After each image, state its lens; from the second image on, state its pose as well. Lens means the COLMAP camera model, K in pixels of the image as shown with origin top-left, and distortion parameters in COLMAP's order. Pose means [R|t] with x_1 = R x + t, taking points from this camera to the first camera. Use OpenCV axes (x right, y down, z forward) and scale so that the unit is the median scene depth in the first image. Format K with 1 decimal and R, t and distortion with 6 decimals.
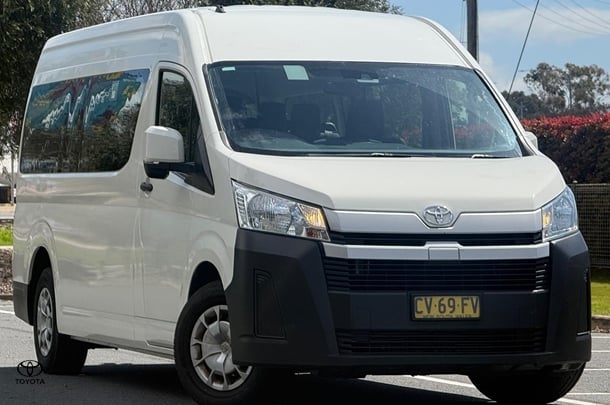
lens RADIAL K [[3109.2, 0, 305.0], [0, 3109.2, 202.5], [0, 0, 1]] dist [-0.190041, 4.439441]
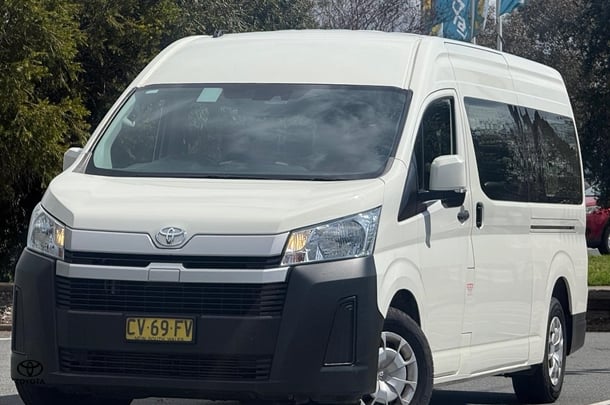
lens RADIAL K [[3109.2, 0, 305.0], [0, 3109.2, 202.5], [0, 0, 1]] dist [-0.190041, 4.439441]
pose [[0.805483, 0.008771, -0.592554, 0.663566], [-0.019636, 0.999736, -0.011893, 0.004289], [0.592294, 0.021215, 0.805443, 0.234270]]
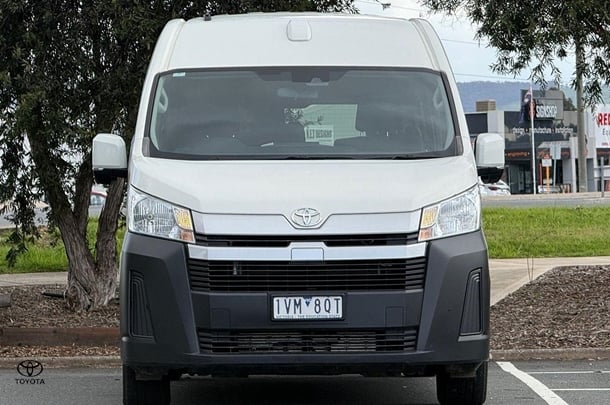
lens RADIAL K [[3109.2, 0, 305.0], [0, 3109.2, 202.5], [0, 0, 1]] dist [-0.190041, 4.439441]
pose [[0.952993, -0.010941, -0.302795, 0.352718], [0.011625, 0.999932, 0.000455, -0.001028], [0.302769, -0.003954, 0.953056, 0.029764]]
